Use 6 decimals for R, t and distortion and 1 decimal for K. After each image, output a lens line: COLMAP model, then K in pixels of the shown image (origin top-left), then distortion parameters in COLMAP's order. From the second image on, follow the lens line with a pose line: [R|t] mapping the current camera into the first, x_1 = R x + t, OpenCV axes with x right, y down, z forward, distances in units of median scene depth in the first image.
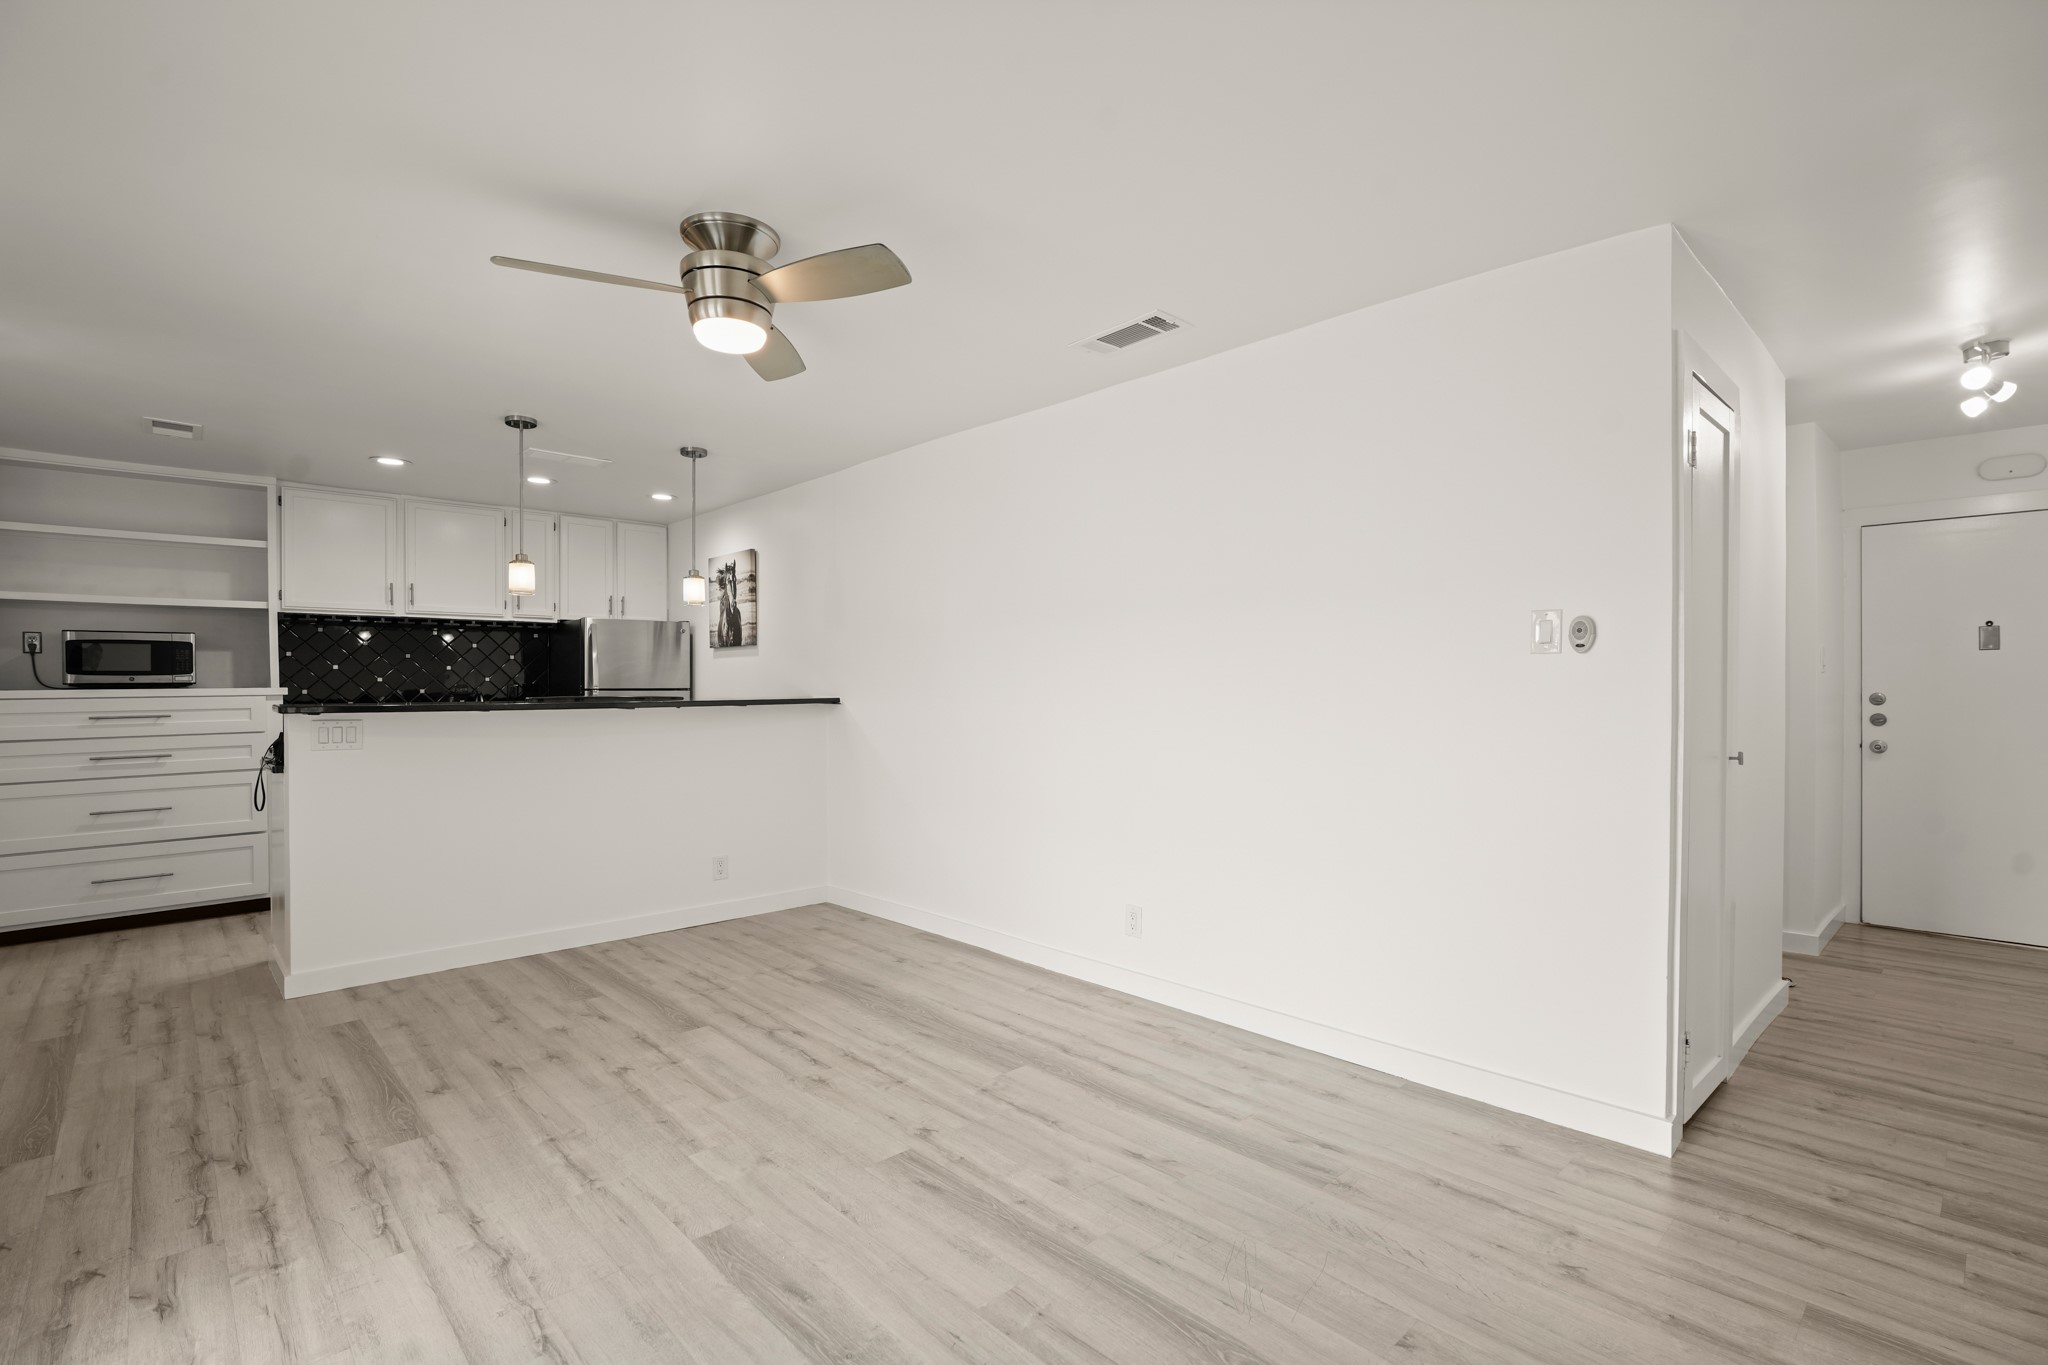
lens RADIAL K [[935.3, 0, 1024.0], [0, 935.3, 682.5], [0, 0, 1]] dist [0.000790, -0.000205]
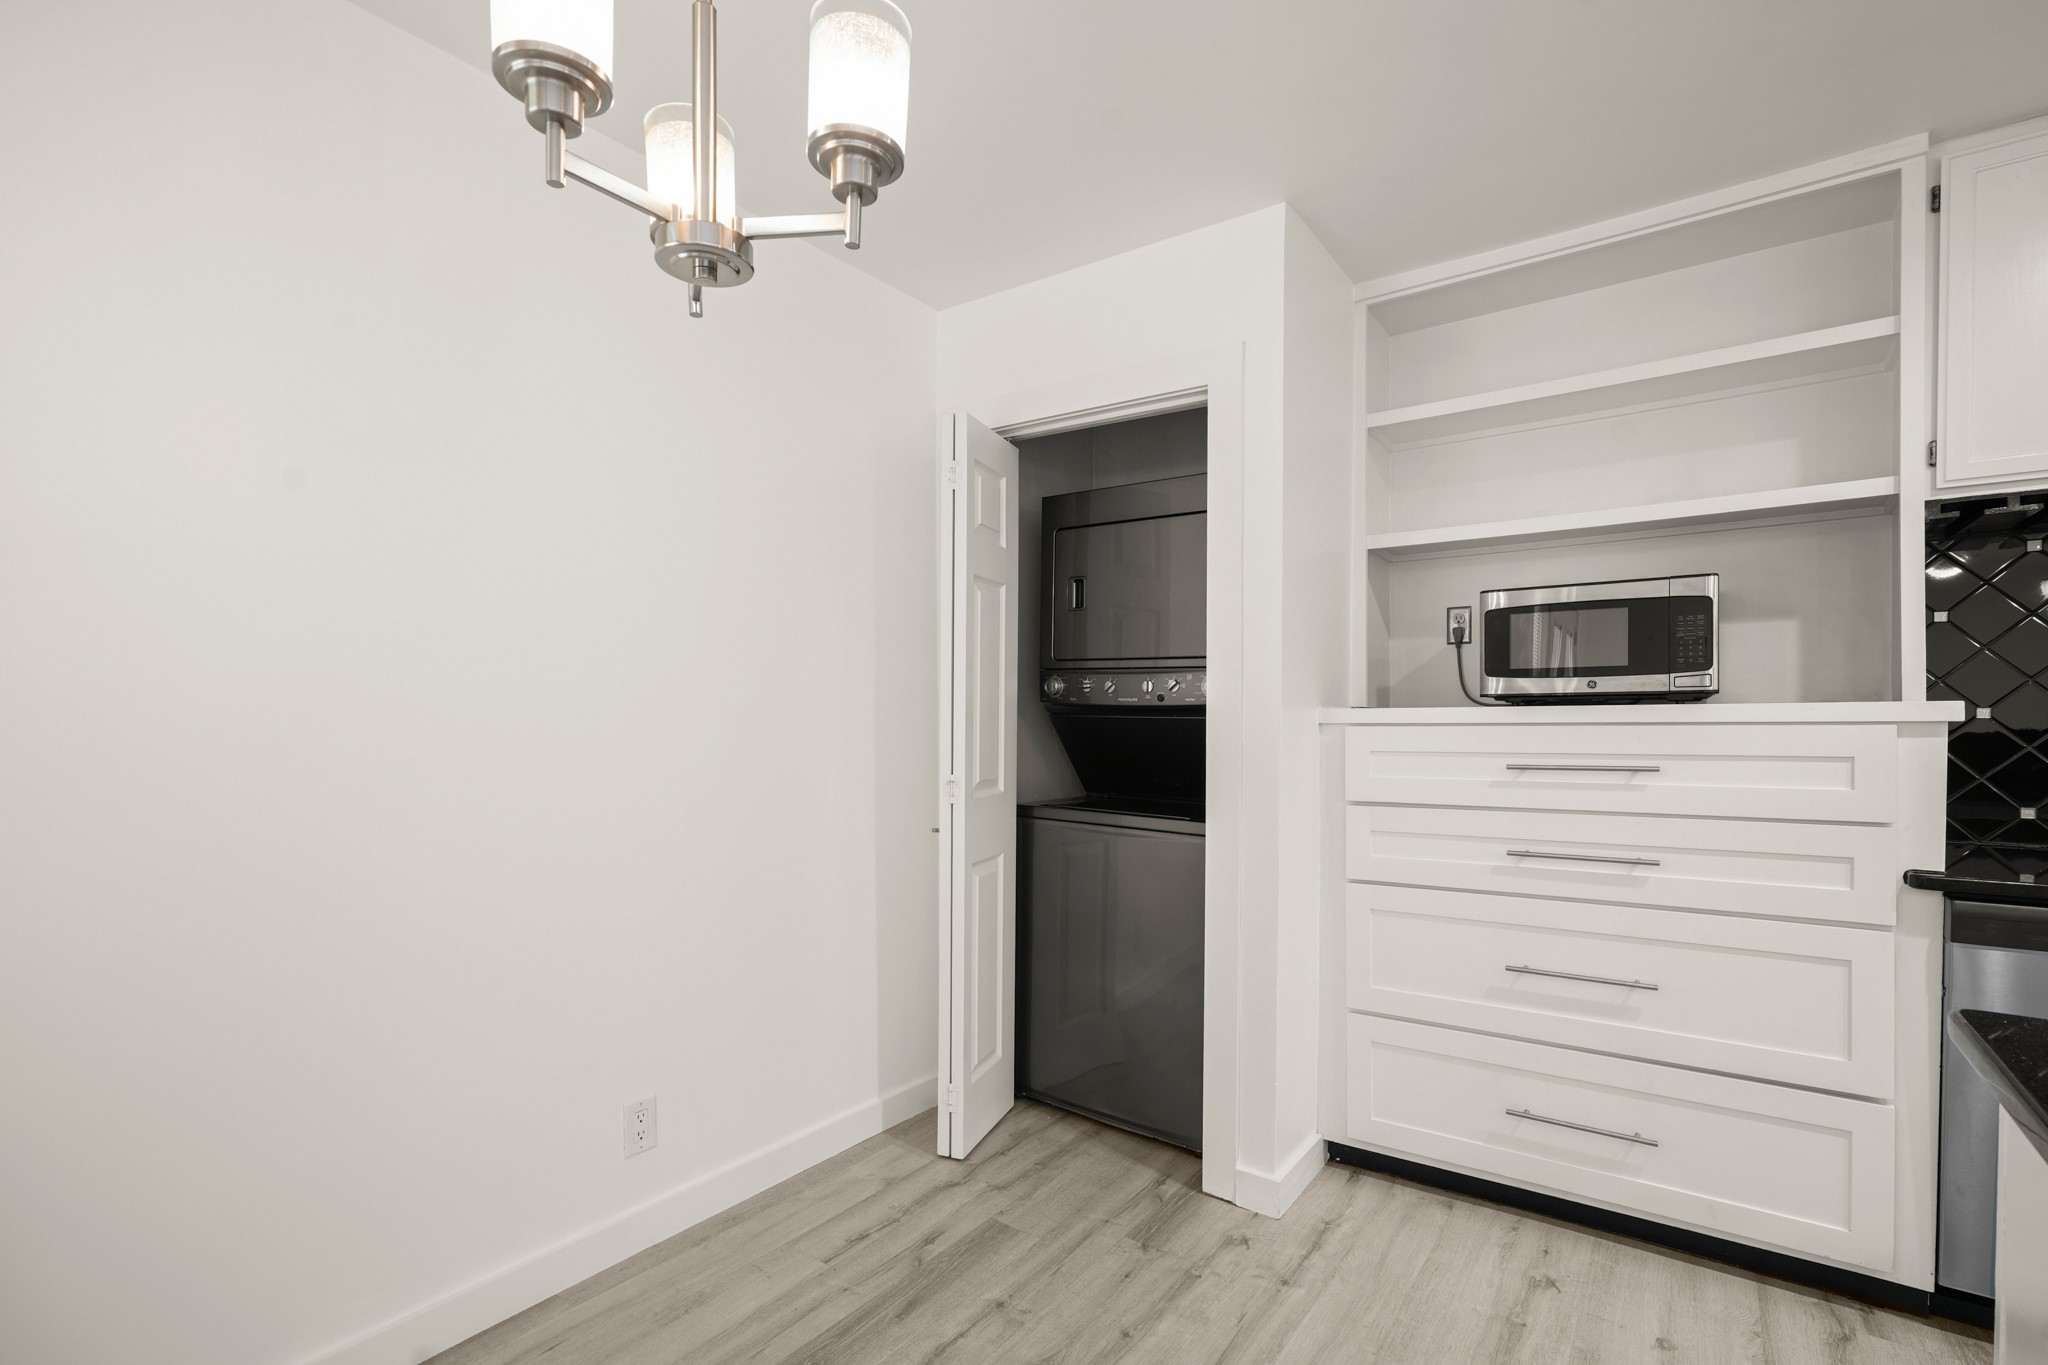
lens RADIAL K [[977.1, 0, 1025.8], [0, 977.1, 725.4], [0, 0, 1]] dist [-0.000551, -0.000194]
pose [[0.177982, 0.021271, -0.983804, -0.511830], [0.003519, 0.999746, 0.022252, 0.004775], [0.984027, -0.007423, 0.177862, 0.619880]]
